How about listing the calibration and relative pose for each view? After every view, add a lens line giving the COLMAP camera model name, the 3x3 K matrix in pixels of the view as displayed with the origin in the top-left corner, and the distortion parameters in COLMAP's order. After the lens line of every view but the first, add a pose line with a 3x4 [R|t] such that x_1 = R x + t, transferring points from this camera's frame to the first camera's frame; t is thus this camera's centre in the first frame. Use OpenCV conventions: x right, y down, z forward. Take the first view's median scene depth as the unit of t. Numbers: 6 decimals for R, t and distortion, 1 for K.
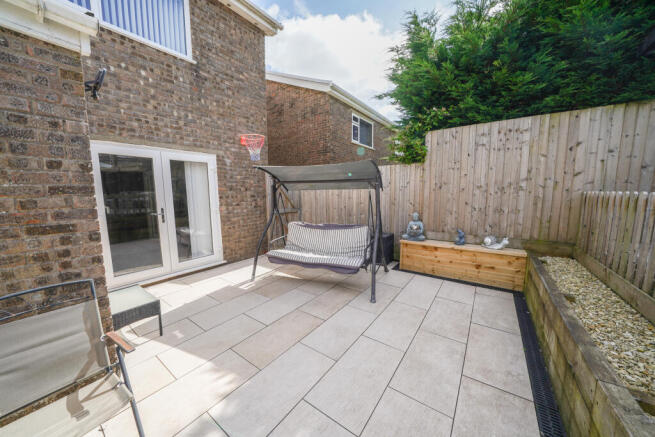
lens RADIAL K [[227.1, 0, 330.3], [0, 227.1, 218.1], [0, 0, 1]] dist [-0.021358, 0.000834]
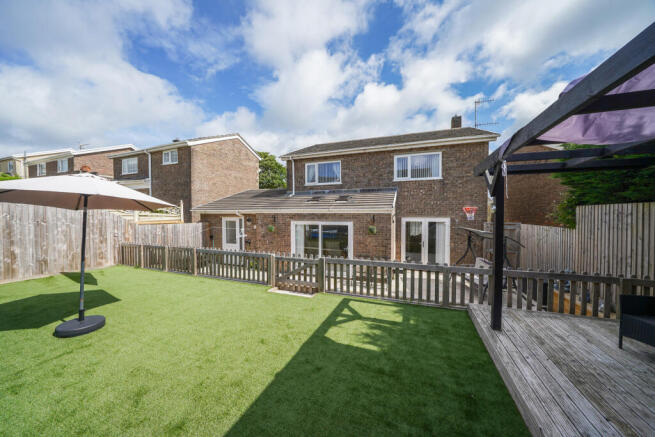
lens RADIAL K [[227.1, 0, 327.5], [0, 227.1, 220.9], [0, 0, 1]] dist [-0.021358, 0.000834]
pose [[0.272456, 0.035925, -0.961497, 1.352249], [-0.117261, 0.993094, 0.003878, -0.153286], [0.954996, 0.111689, 0.274787, -0.723139]]
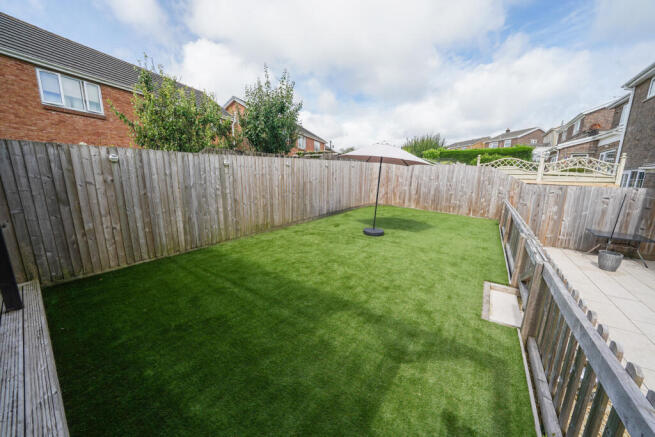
lens RADIAL K [[227.1, 0, 327.5], [0, 227.1, 218.1], [0, 0, 1]] dist [-0.021358, 0.000834]
pose [[-0.999947, -0.002410, -0.010041, 0.619864], [-0.005333, 0.953196, 0.302306, -0.201230], [0.008843, 0.302343, -0.953158, 0.119669]]
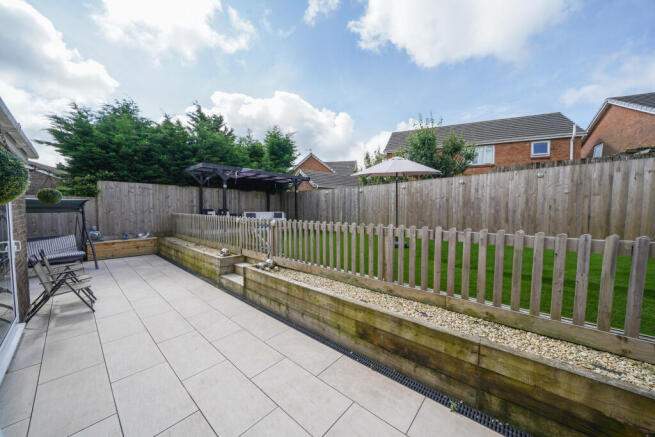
lens RADIAL K [[227.1, 0, 328.0], [0, 227.1, 220.1], [0, 0, 1]] dist [-0.021358, 0.000834]
pose [[0.084519, -0.039757, 0.995628, -1.259613], [0.110765, 0.993386, 0.030265, 0.084927], [-0.990246, 0.107723, 0.088364, -0.991306]]
